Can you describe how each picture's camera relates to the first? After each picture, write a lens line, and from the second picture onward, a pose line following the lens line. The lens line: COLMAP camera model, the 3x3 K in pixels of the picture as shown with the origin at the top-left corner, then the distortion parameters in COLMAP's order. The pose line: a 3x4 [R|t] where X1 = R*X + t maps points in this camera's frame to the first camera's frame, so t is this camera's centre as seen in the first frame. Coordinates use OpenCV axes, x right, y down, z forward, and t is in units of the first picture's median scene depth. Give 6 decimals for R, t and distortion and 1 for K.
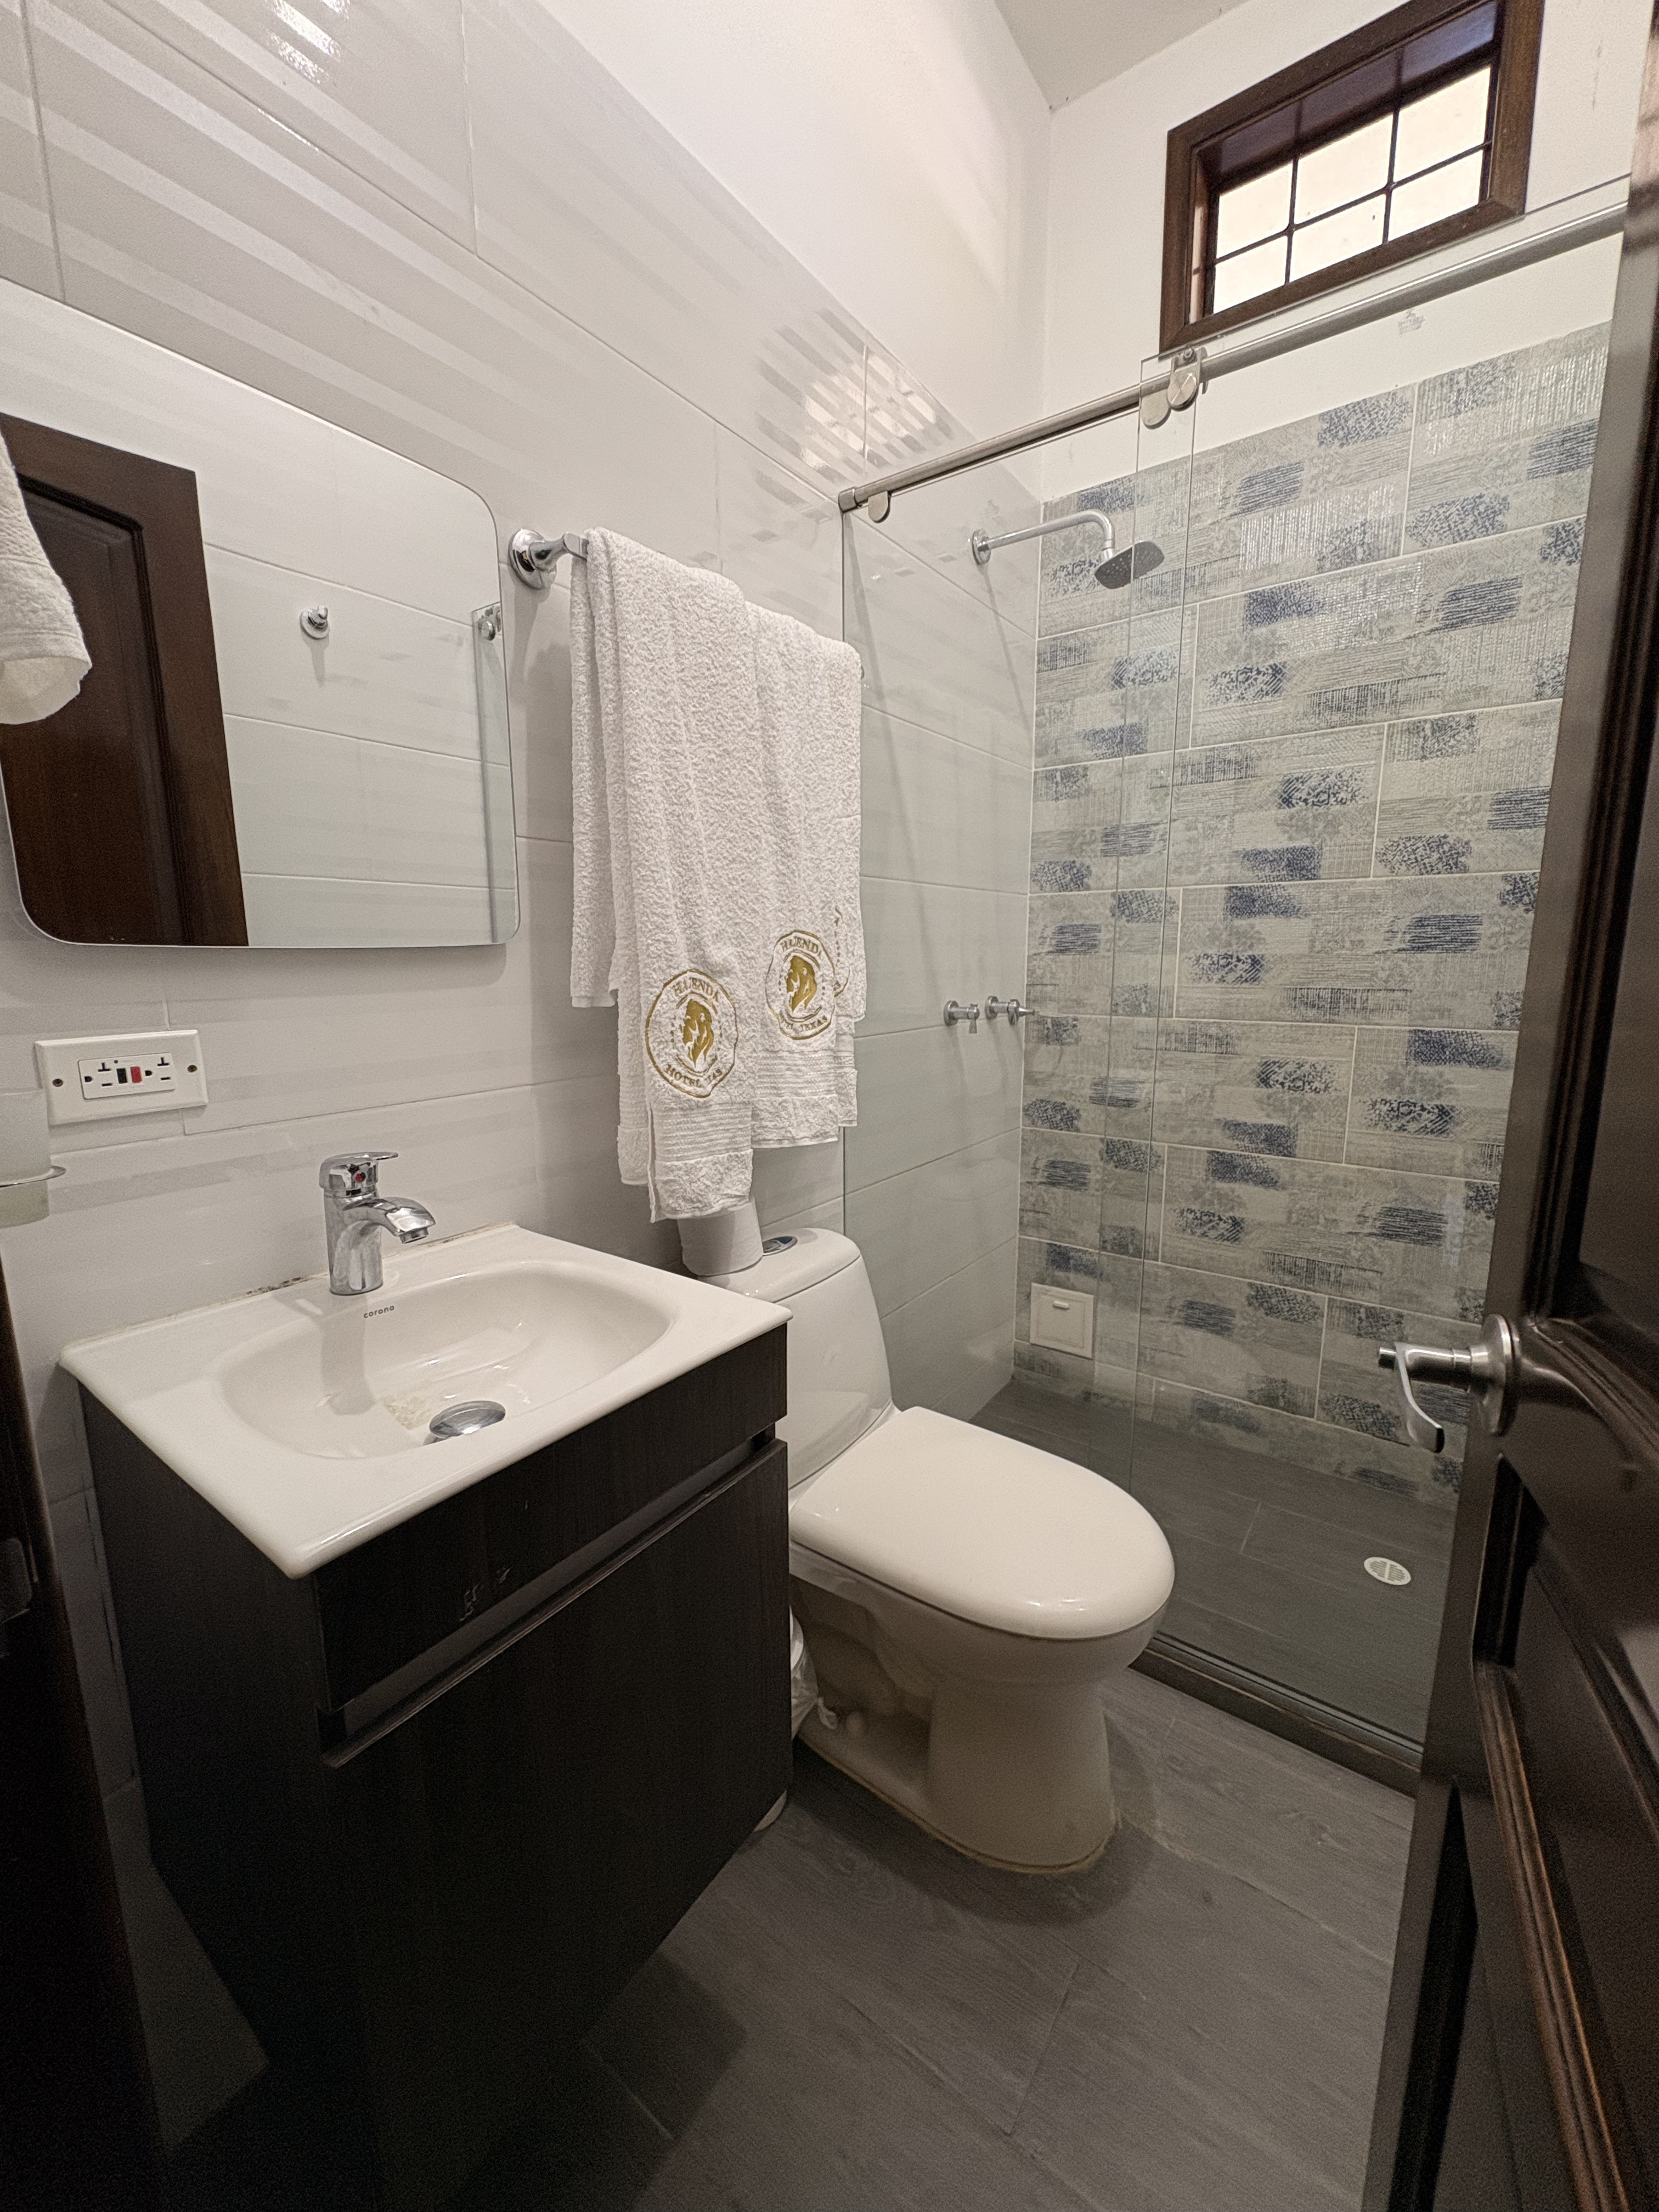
lens RADIAL K [[874.6, 0, 830.3], [0, 874.6, 1105.9], [0, 0, 1]] dist [0.001551, 0.000179]
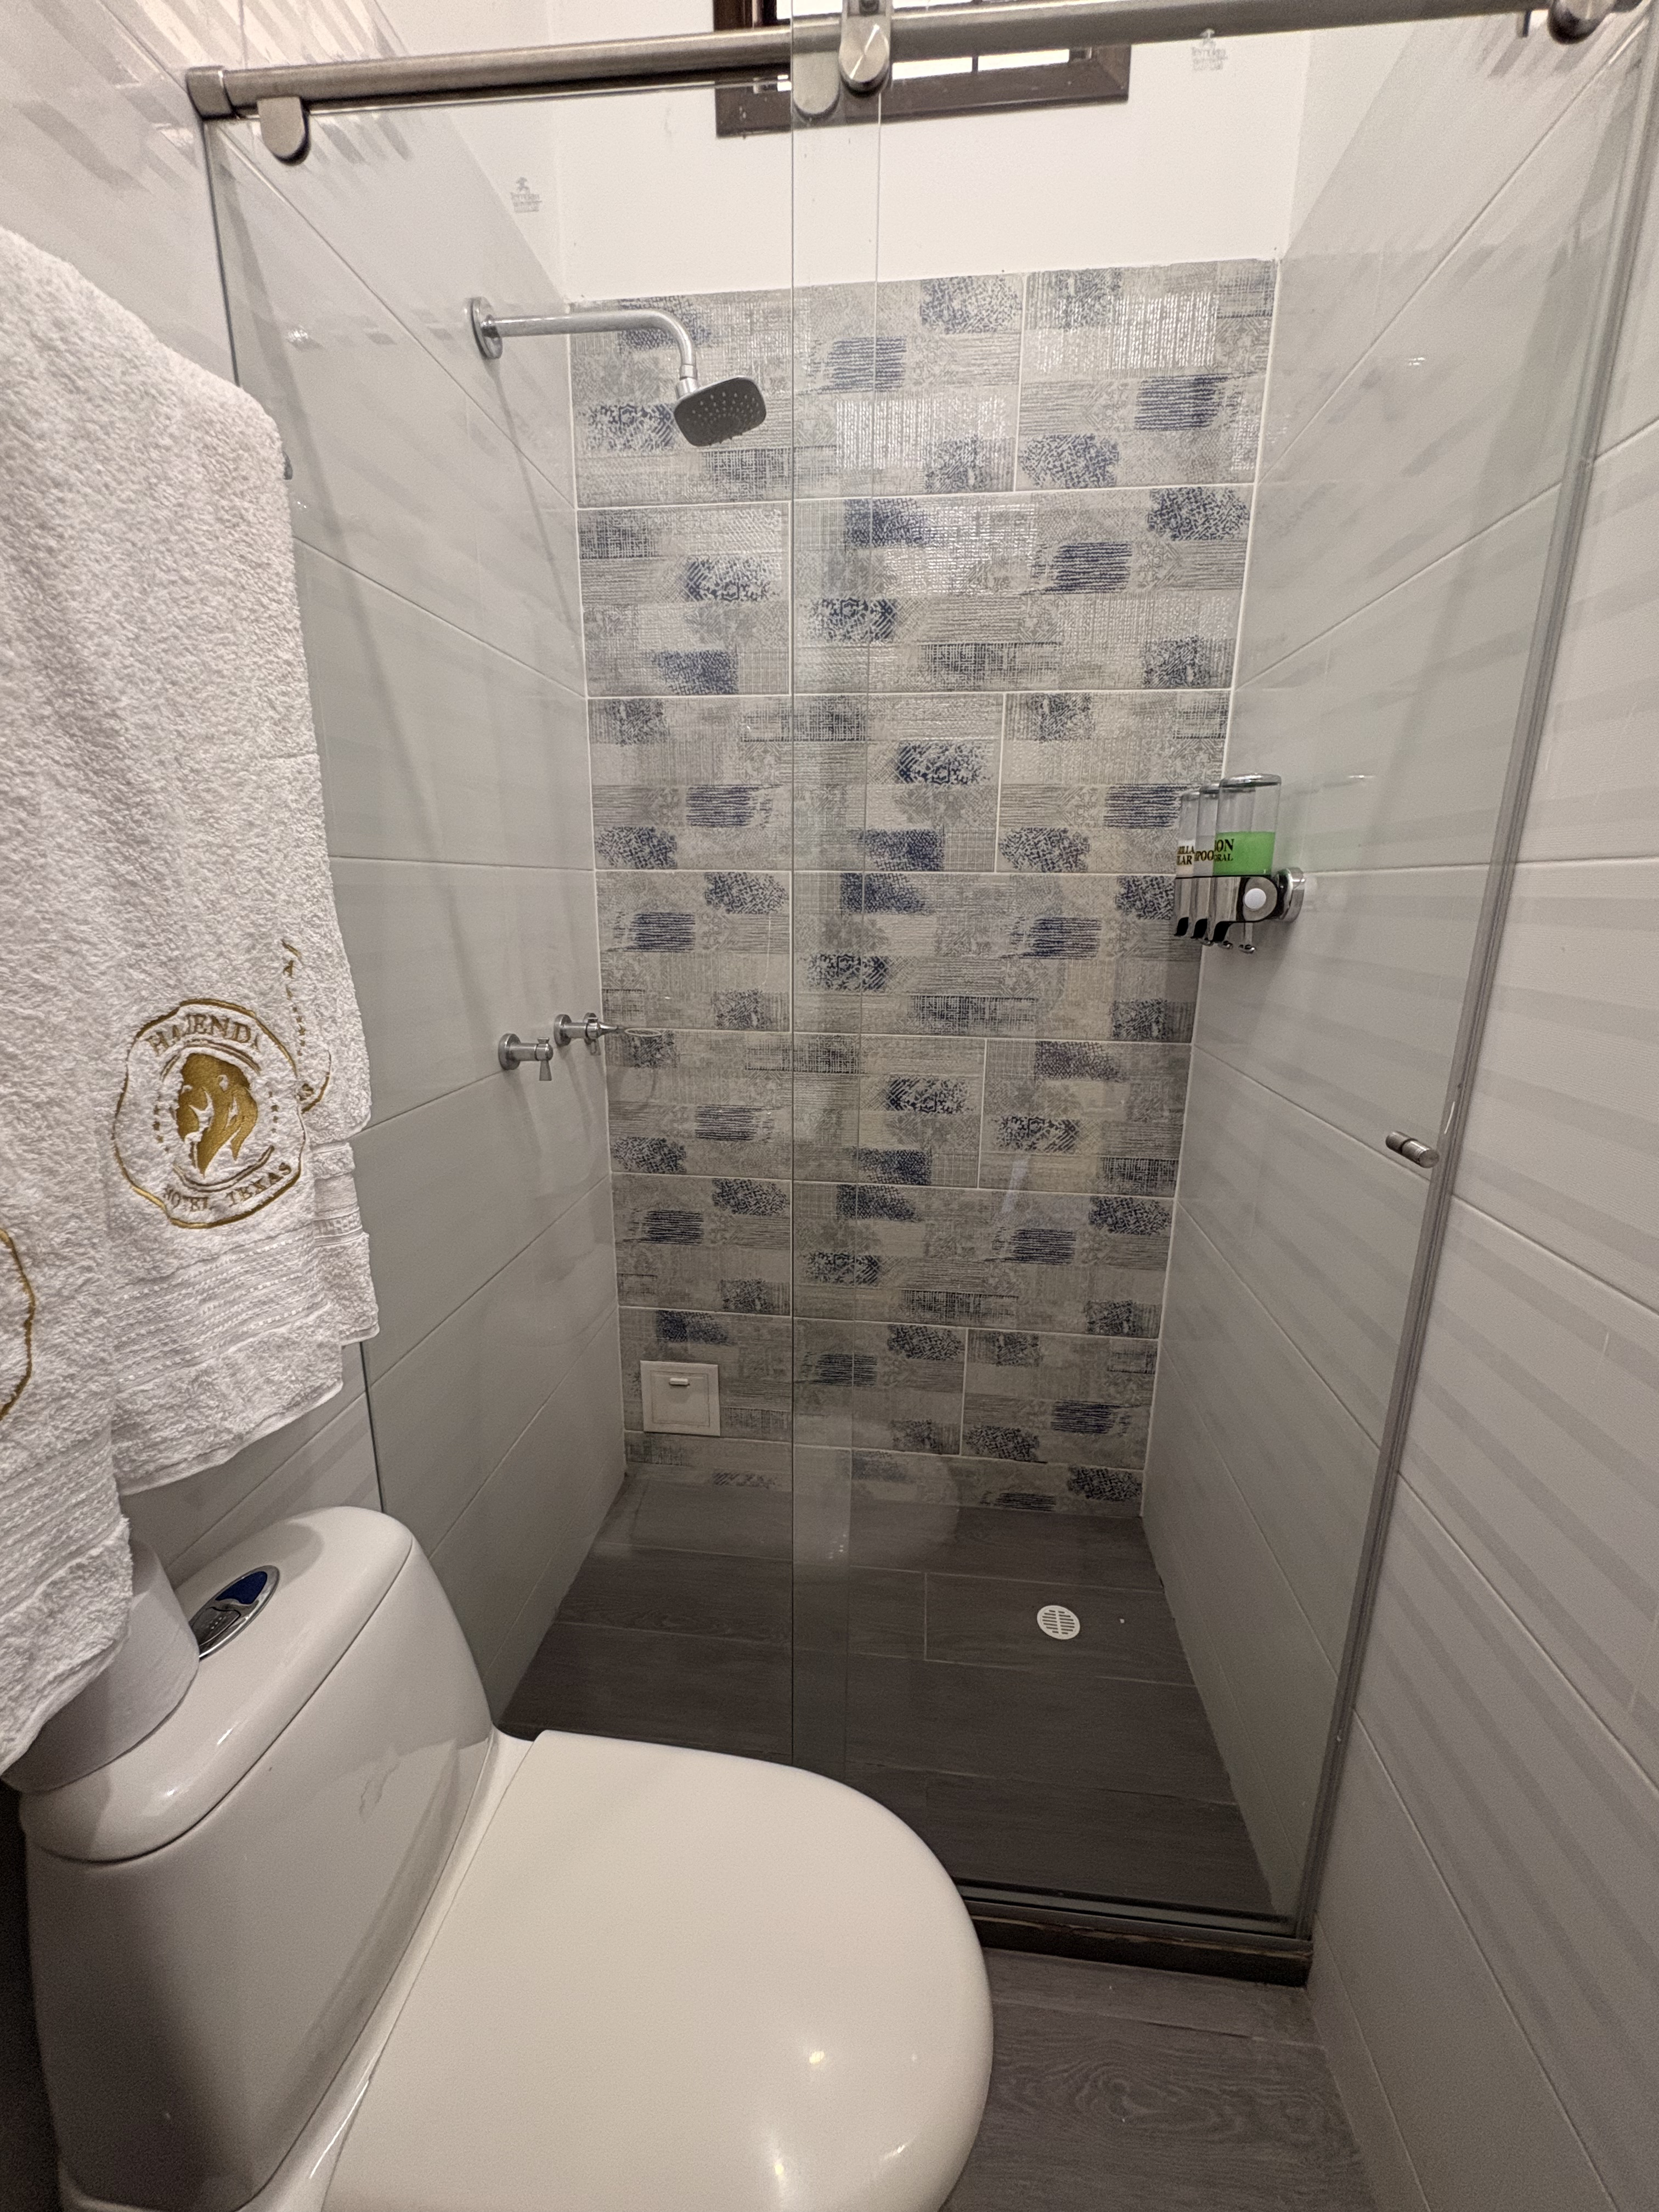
lens RADIAL K [[874.6, 0, 825.2], [0, 874.6, 1102.7], [0, 0, 1]] dist [0.001551, 0.000179]
pose [[0.866839, -0.105643, 0.487268, 0.016426], [0.072363, 0.993604, 0.086689, -0.119464], [-0.493310, -0.039886, 0.868939, 0.311593]]
